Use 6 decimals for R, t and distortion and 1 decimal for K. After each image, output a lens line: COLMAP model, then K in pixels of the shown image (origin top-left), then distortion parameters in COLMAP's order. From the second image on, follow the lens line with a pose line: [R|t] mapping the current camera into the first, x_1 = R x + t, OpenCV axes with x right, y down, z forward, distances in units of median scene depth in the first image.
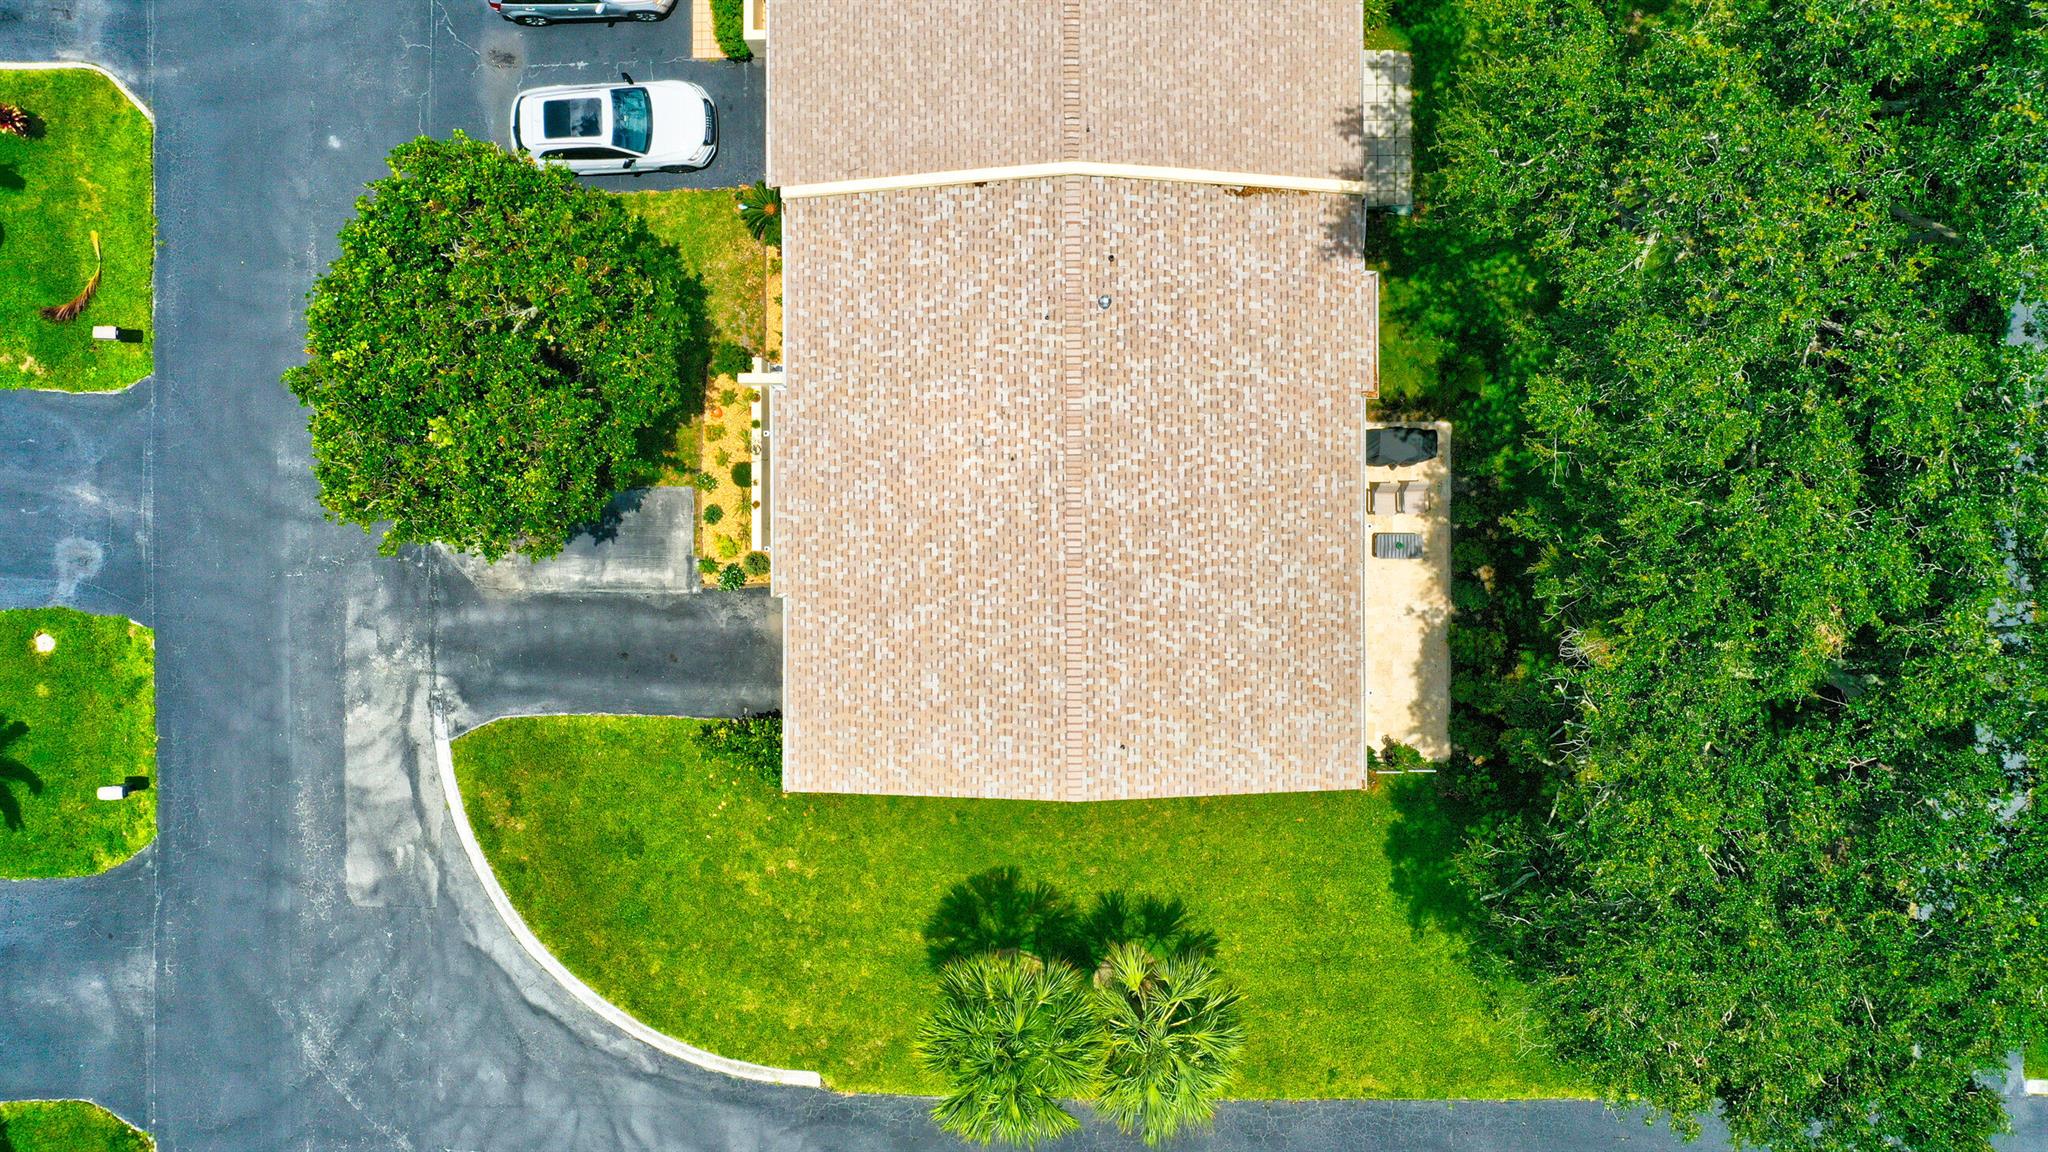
lens RADIAL K [[1616.4, 0, 1018.4], [0, 1616.4, 577.5], [0, 0, 1]] dist [0.006875, -0.008132]
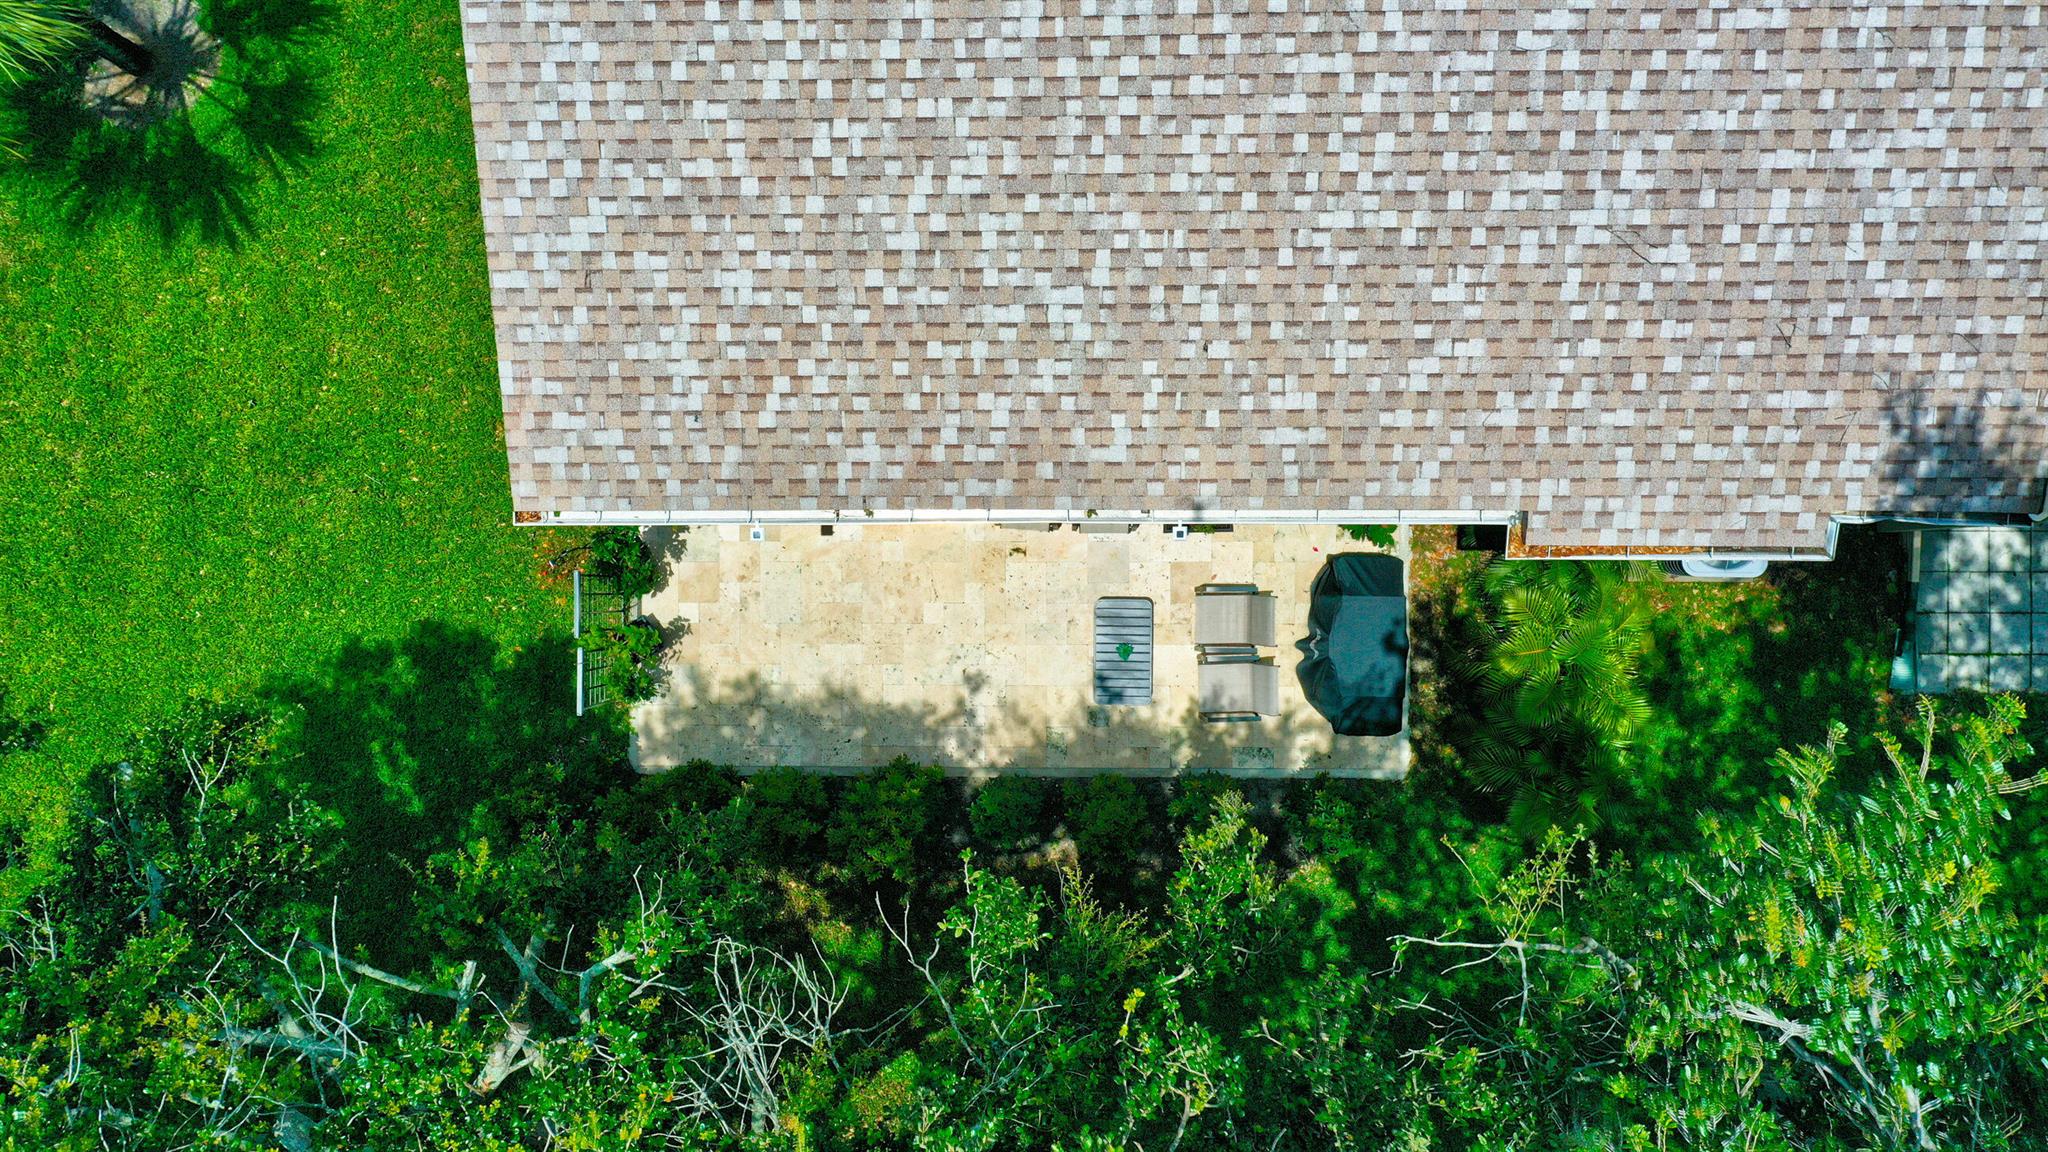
lens RADIAL K [[1616.4, 0, 1018.4], [0, 1616.4, 577.5], [0, 0, 1]] dist [0.006875, -0.008132]
pose [[-0.001991, 0.999706, 0.024152, 0.219799], [-0.999710, -0.002570, 0.023964, -0.001894], [0.024019, -0.024098, 0.999421, 0.609935]]
